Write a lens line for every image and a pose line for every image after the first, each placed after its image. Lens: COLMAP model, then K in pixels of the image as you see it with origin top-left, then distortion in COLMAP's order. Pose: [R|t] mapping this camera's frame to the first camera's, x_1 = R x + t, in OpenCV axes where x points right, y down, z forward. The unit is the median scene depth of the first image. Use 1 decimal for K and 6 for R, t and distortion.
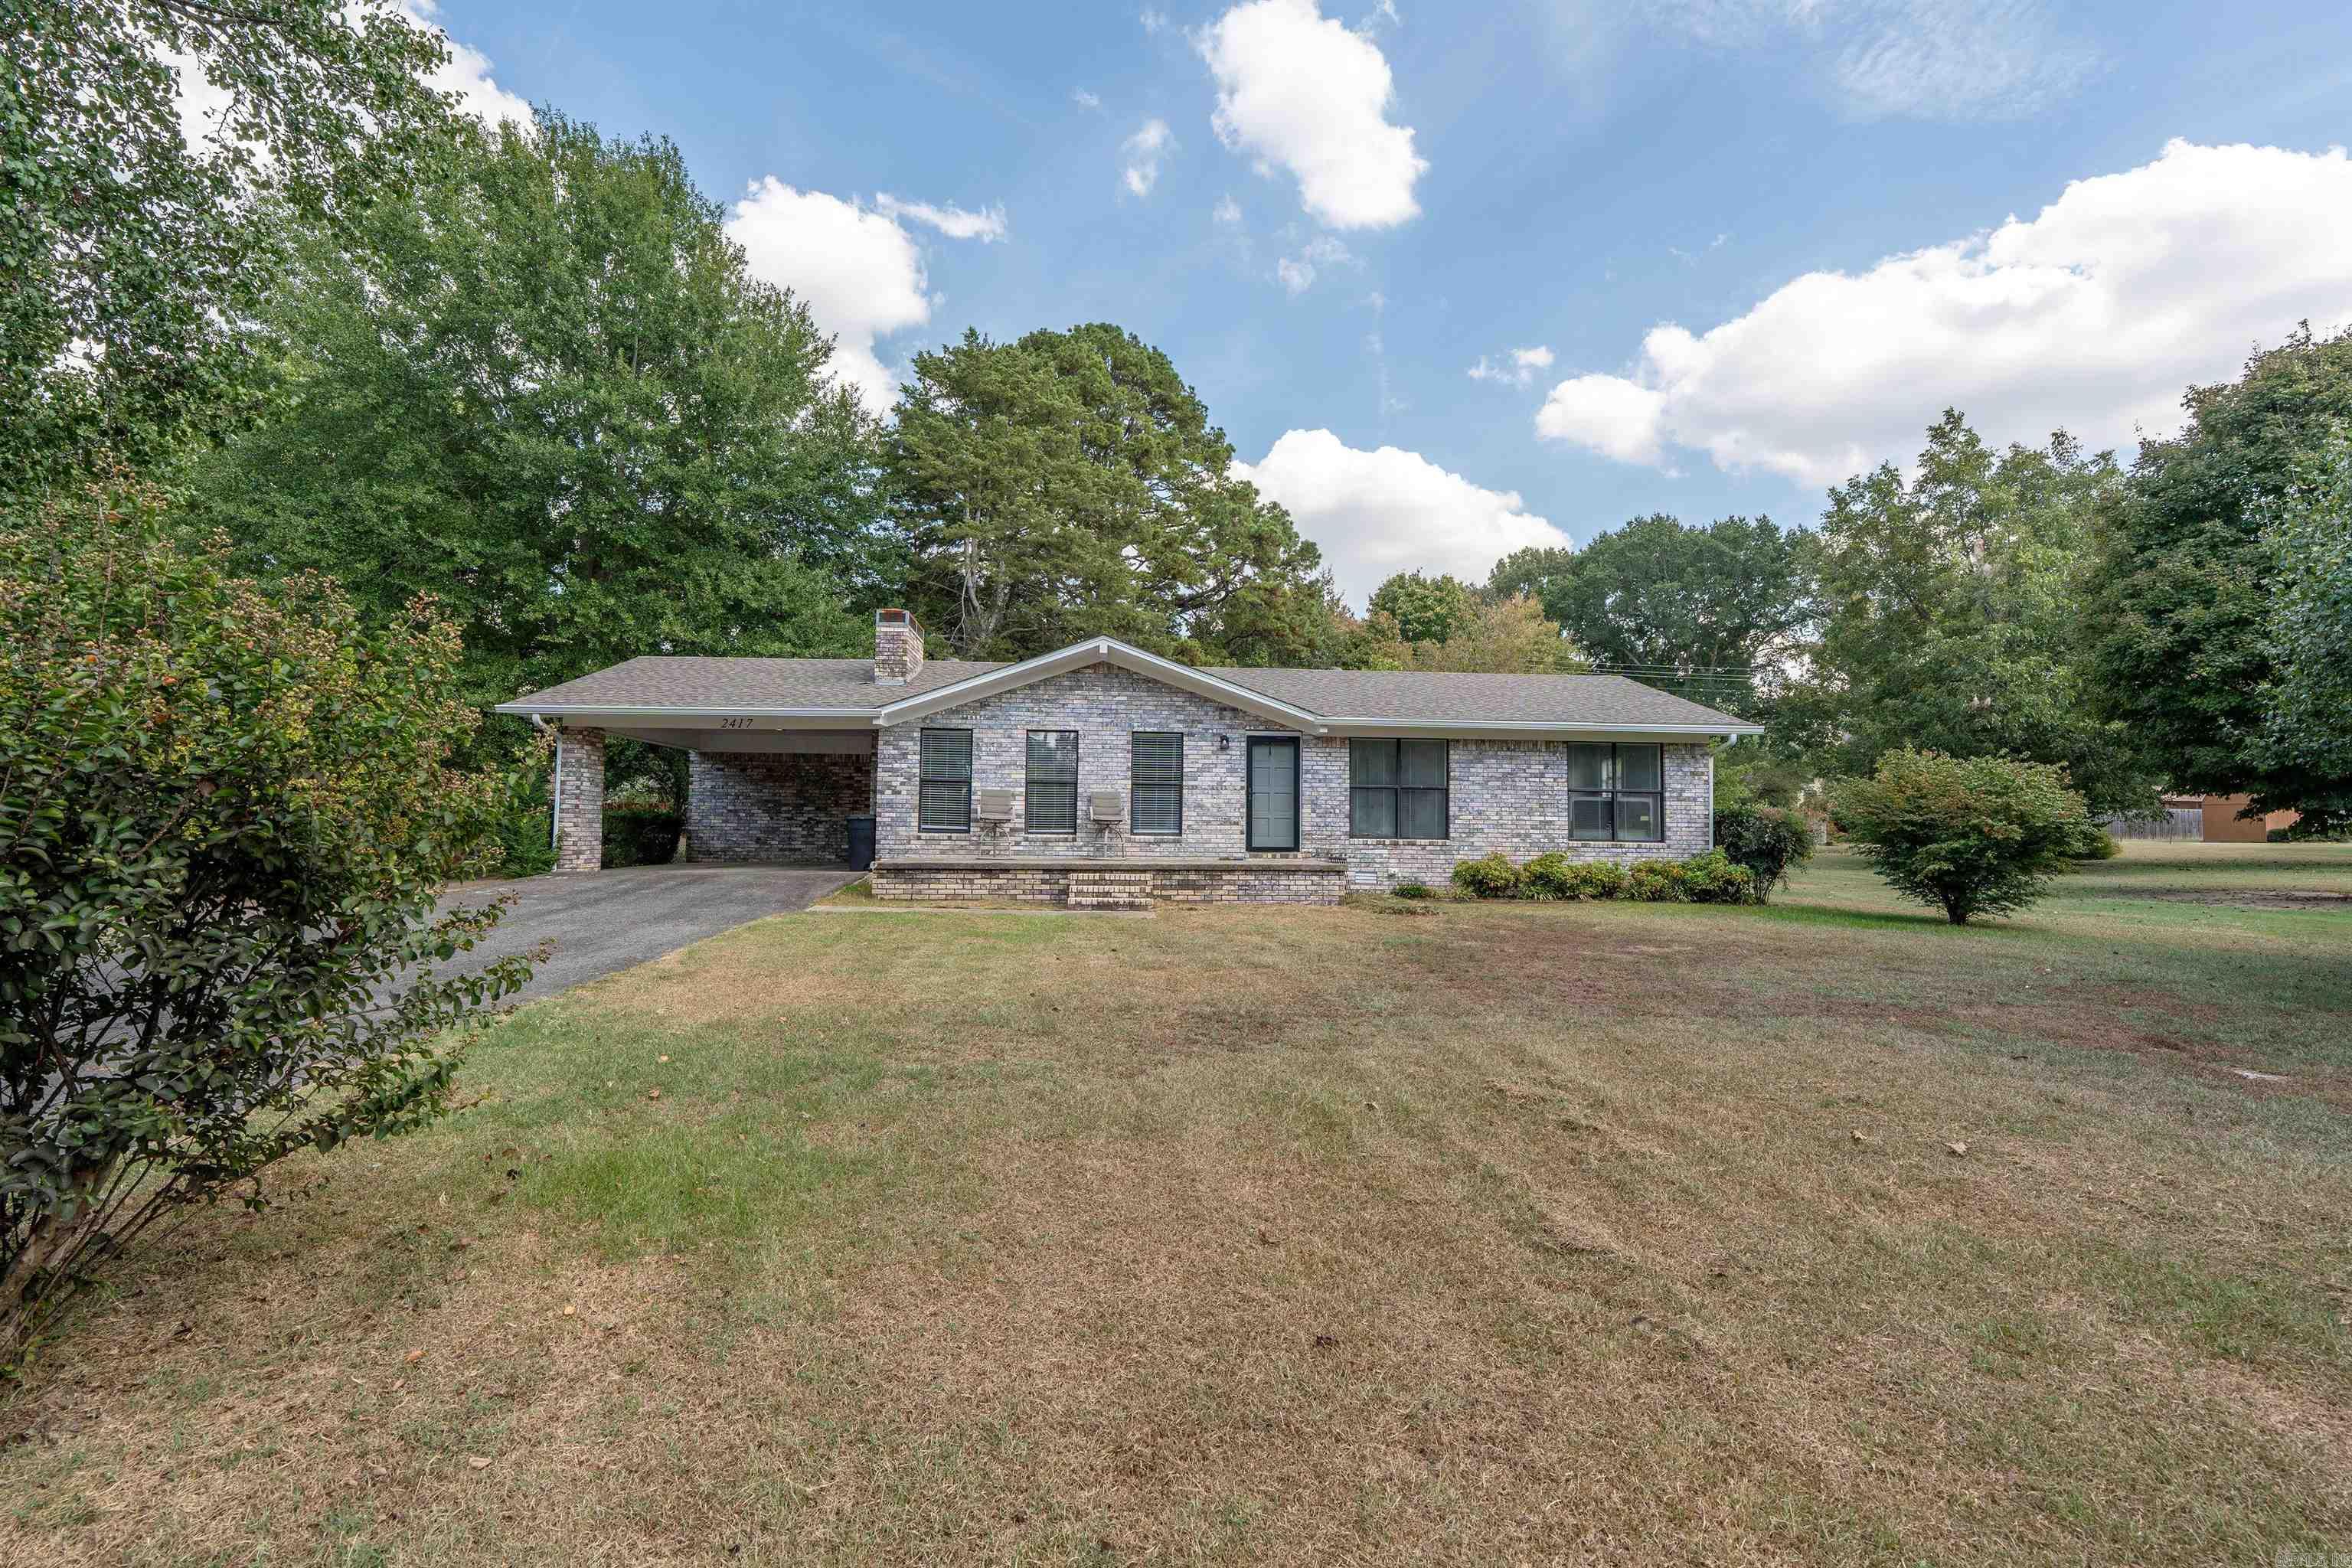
lens RADIAL K [[1049.7, 0, 1176.9], [0, 1049.7, 826.6], [0, 0, 1]] dist [-0.009260, 0.004096]
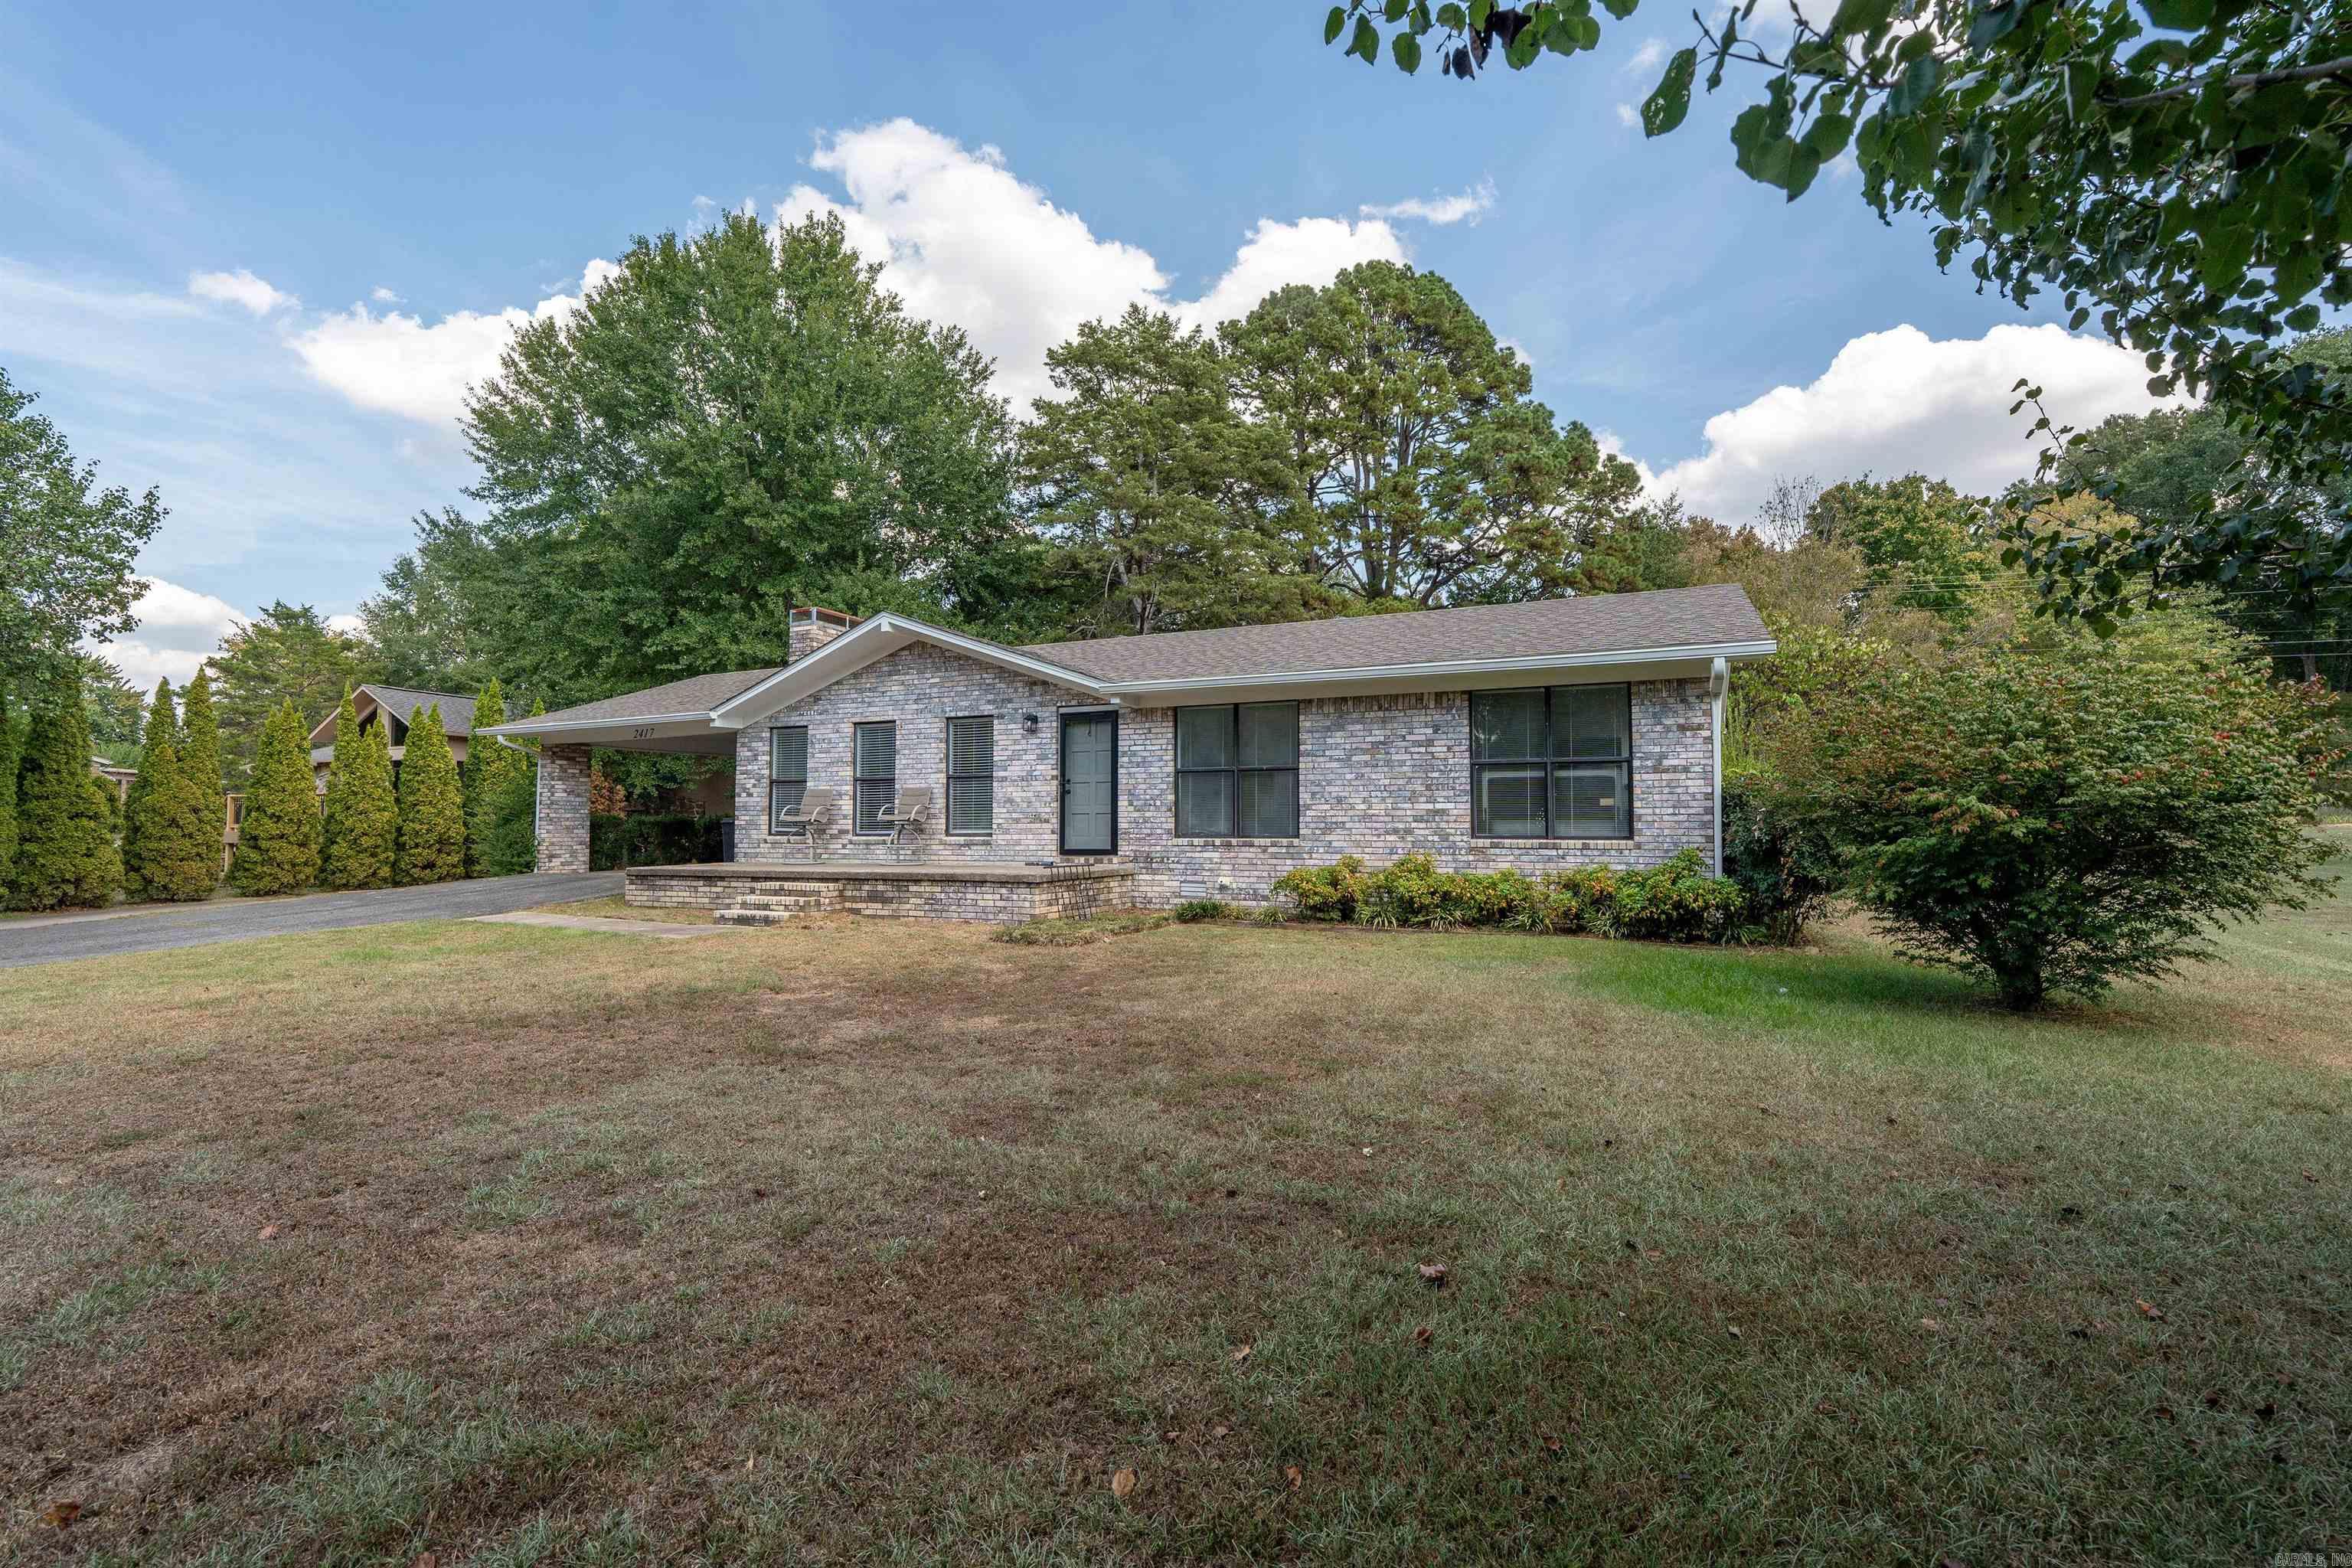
lens RADIAL K [[1049.7, 0, 1173.8], [0, 1049.7, 780.5], [0, 0, 1]] dist [-0.009260, 0.004096]
pose [[0.874146, -0.034344, -0.484447, 0.543554], [0.017588, 0.999081, -0.039092, -0.000699], [0.485345, 0.025652, 0.873947, 0.328831]]
